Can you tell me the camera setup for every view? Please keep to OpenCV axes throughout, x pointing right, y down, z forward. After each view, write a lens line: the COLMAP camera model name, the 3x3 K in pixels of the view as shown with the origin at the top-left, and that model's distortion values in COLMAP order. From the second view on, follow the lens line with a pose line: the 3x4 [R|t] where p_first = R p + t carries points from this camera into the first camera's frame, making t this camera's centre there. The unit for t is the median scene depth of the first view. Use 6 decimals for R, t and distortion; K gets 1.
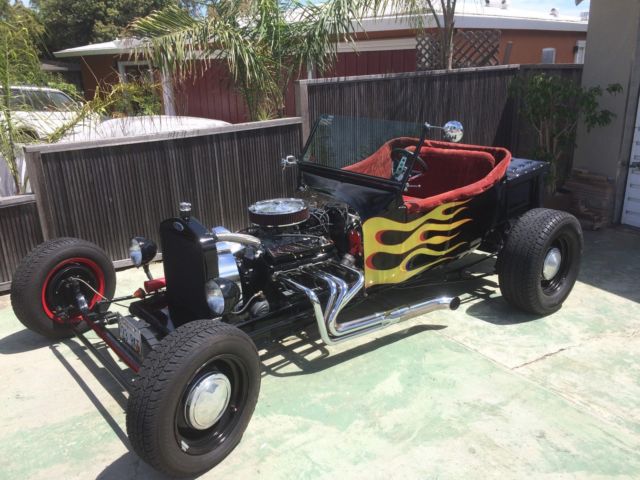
lens RADIAL K [[543.0, 0, 317.7], [0, 543.0, 242.8], [0, 0, 1]] dist [0.059934, -0.095540]
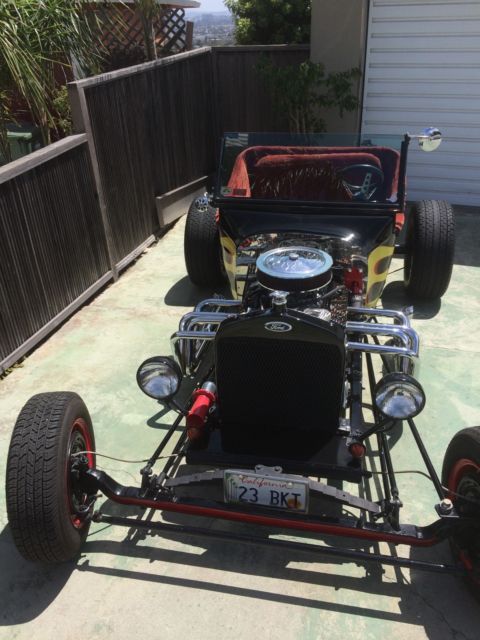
lens RADIAL K [[543.0, 0, 240.0], [0, 543.0, 320.0], [0, 0, 1]] dist [0.059934, -0.095540]
pose [[0.781979, -0.302244, 0.545121, -0.575473], [0.209619, 0.951148, 0.226667, -0.177652], [-0.586999, -0.062981, 0.807134, 0.384186]]
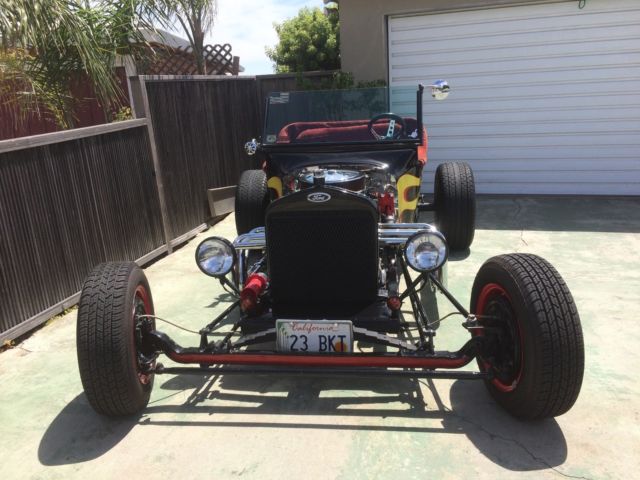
lens RADIAL K [[543.0, 0, 317.7], [0, 543.0, 242.8], [0, 0, 1]] dist [0.059934, -0.095540]
pose [[0.740153, -0.198742, 0.642398, -0.680682], [0.245115, 0.969336, 0.017473, 0.018896], [-0.626172, 0.144529, 0.766172, 0.315721]]
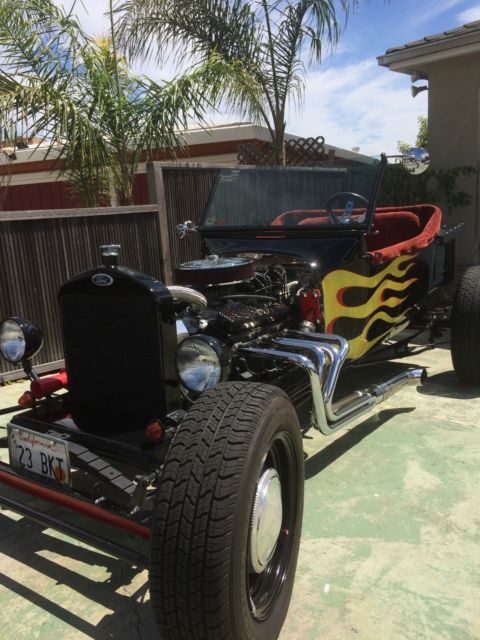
lens RADIAL K [[548.2, 0, 240.0], [0, 548.2, 320.0], [0, 0, 1]] dist [0.063097, -0.109203]
pose [[0.962391, -0.075476, 0.260972, -0.230643], [0.108678, 0.987378, -0.115216, 0.095863], [-0.248982, 0.139245, 0.958446, 0.275348]]
